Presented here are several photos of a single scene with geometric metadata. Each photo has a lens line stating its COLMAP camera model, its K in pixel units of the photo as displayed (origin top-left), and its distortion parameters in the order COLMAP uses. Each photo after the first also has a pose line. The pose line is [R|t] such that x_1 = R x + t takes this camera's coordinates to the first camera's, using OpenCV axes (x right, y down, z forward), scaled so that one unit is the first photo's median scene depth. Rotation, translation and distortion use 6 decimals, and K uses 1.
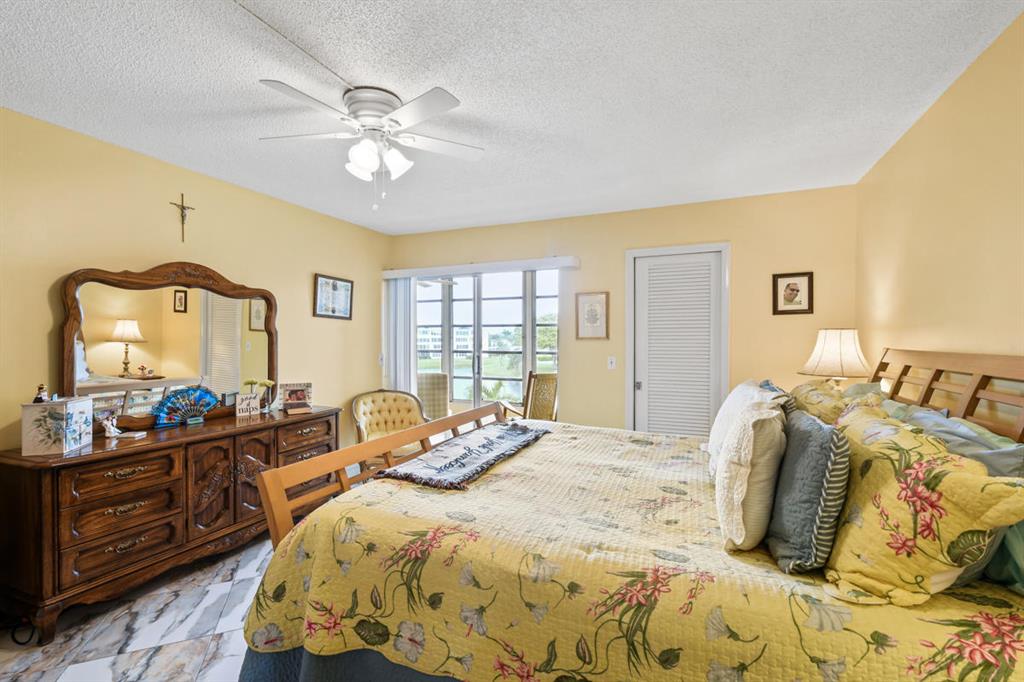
lens RADIAL K [[460.3, 0, 503.8], [0, 460.3, 342.9], [0, 0, 1]] dist [0.003494, 0.000321]
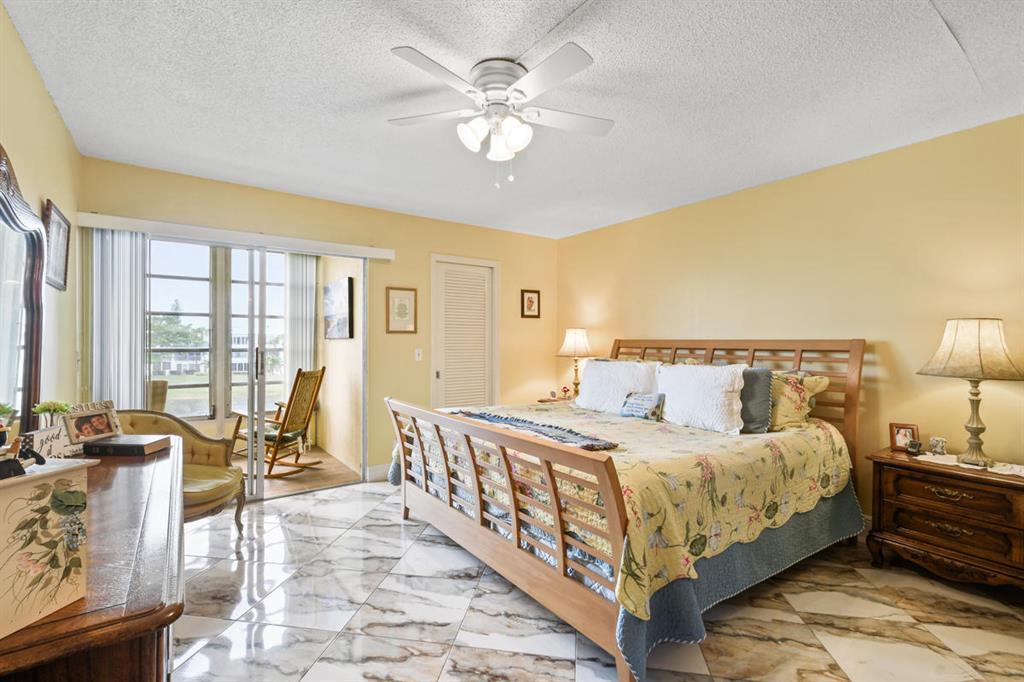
lens RADIAL K [[460.3, 0, 503.8], [0, 460.3, 342.9], [0, 0, 1]] dist [0.003494, 0.000321]
pose [[0.523098, 0.000415, 0.852272, -0.666239], [0.002351, 0.999995, -0.001931, 0.019598], [-0.852269, 0.003014, 0.523095, 0.307096]]
